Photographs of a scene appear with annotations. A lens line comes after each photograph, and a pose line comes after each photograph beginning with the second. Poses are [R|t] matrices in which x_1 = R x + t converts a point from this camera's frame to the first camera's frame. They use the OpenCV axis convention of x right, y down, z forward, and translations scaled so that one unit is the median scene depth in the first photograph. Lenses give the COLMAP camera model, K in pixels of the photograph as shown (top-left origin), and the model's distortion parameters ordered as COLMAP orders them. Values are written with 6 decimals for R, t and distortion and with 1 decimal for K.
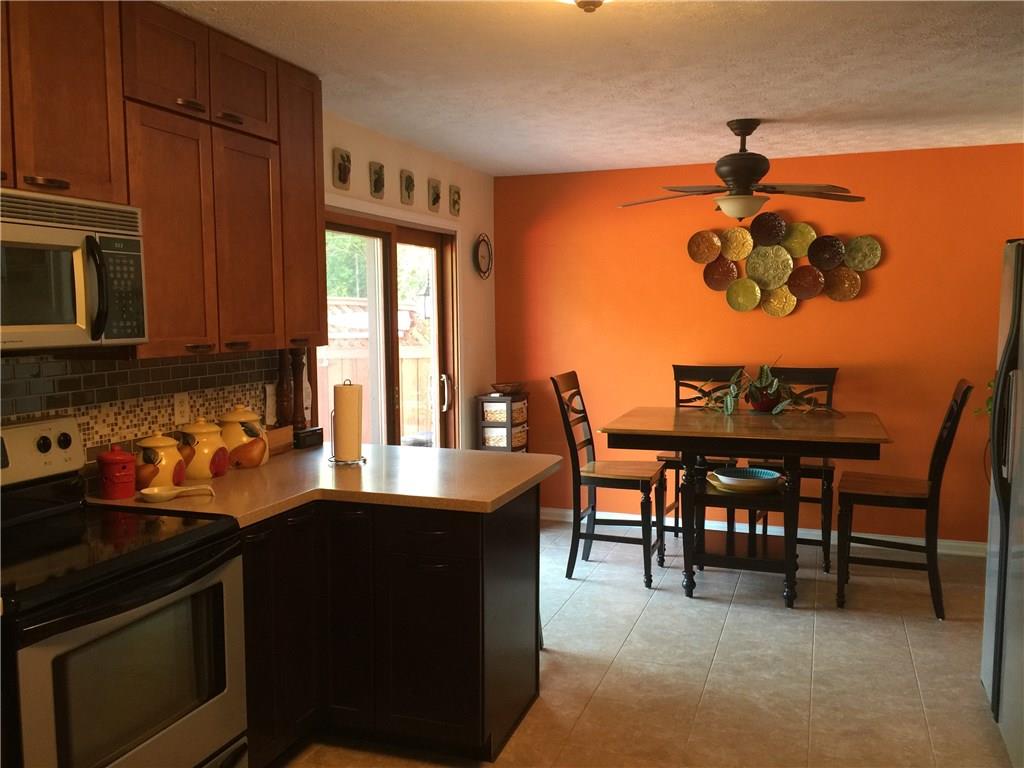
lens RADIAL K [[875.1, 0, 512.0], [0, 875.1, 384.0], [0, 0, 1]] dist [0.059600, -0.084858]
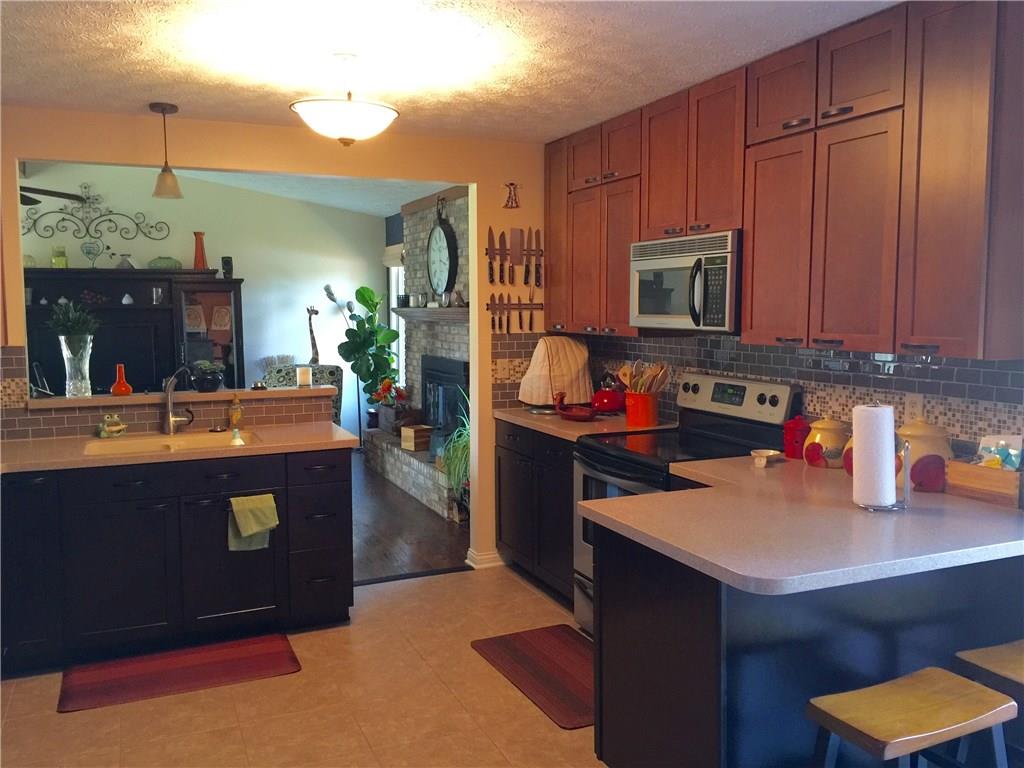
lens RADIAL K [[875.1, 0, 512.0], [0, 875.1, 384.0], [0, 0, 1]] dist [0.059600, -0.084858]
pose [[-0.736722, 0.071567, -0.672398, 0.637460], [-0.048843, 0.986154, 0.158477, -0.141743], [0.674430, 0.149595, -0.723026, 1.524641]]
